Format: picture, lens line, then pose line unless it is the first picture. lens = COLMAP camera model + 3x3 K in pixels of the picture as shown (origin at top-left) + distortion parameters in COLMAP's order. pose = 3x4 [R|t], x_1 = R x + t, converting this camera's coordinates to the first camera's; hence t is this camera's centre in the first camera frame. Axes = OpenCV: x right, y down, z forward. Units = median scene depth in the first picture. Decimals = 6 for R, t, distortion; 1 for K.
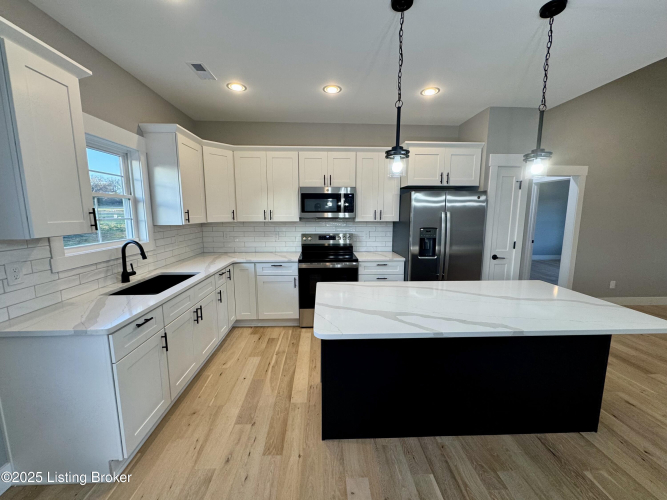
lens RADIAL K [[265.0, 0, 332.1], [0, 265.0, 249.2], [0, 0, 1]] dist [-0.004250, 0.000819]
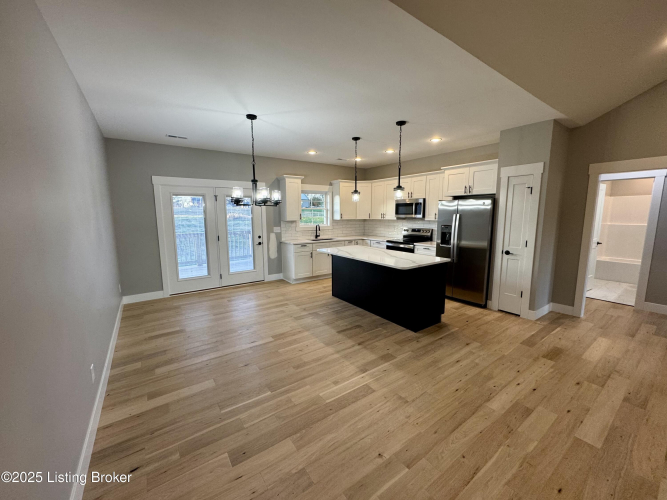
lens RADIAL K [[265.0, 0, 330.3], [0, 265.0, 250.4], [0, 0, 1]] dist [-0.004250, 0.000819]
pose [[0.535498, 0.114631, -0.836721, 1.242666], [-0.111536, 0.991667, 0.064476, 0.033987], [0.837139, 0.058797, 0.543821, -0.320068]]
